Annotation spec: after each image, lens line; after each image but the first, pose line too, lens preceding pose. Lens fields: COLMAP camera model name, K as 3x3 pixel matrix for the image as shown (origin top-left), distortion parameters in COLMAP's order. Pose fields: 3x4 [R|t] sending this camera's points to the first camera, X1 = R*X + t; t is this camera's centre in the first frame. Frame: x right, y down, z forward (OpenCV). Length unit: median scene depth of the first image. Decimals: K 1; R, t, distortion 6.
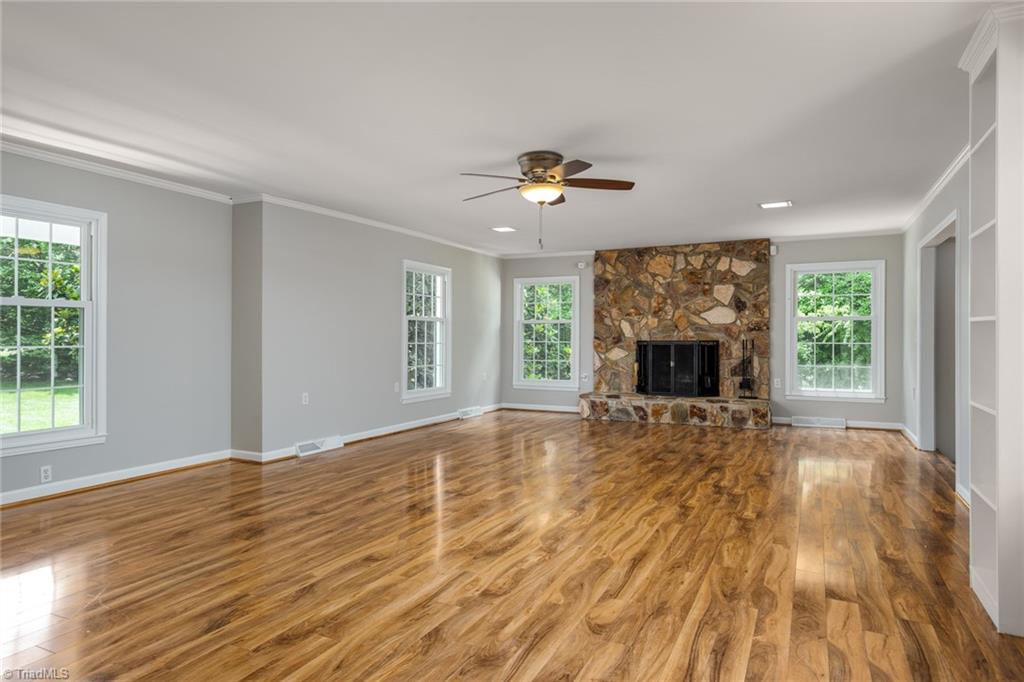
lens RADIAL K [[614.1, 0, 516.4], [0, 614.1, 336.1], [0, 0, 1]] dist [0.006018, 0.002765]
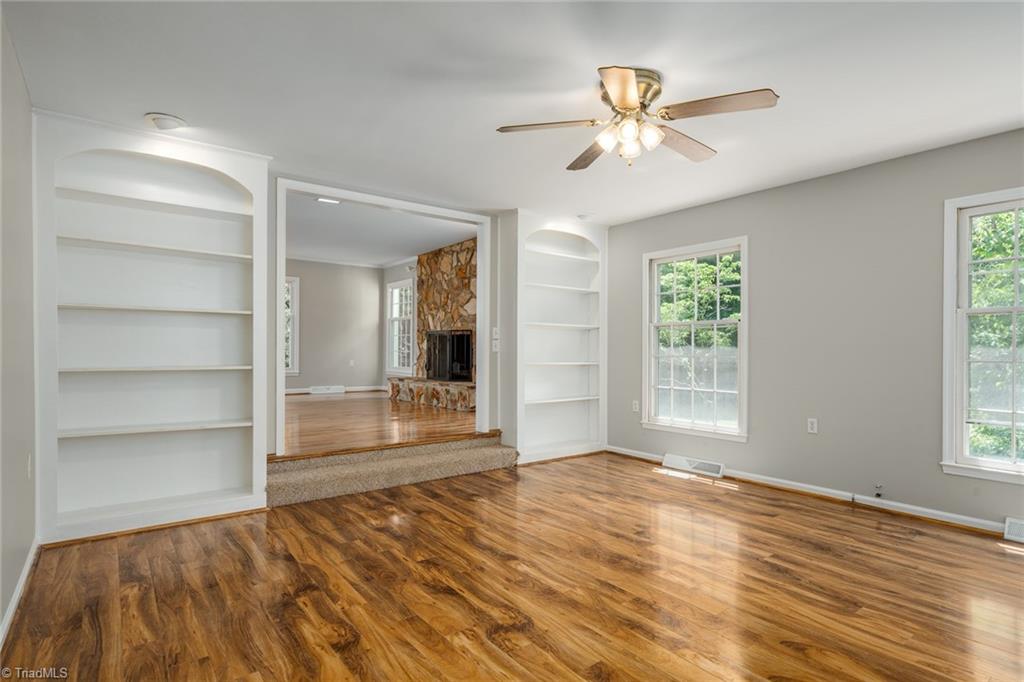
lens RADIAL K [[531.2, 0, 504.3], [0, 531.2, 349.4], [0, 0, 1]] dist [0.004349, 0.000129]
pose [[0.884946, -0.000066, -0.465693, 0.789801], [0.002925, 0.999981, 0.005417, 0.035290], [0.465684, -0.006156, 0.884930, 0.196613]]
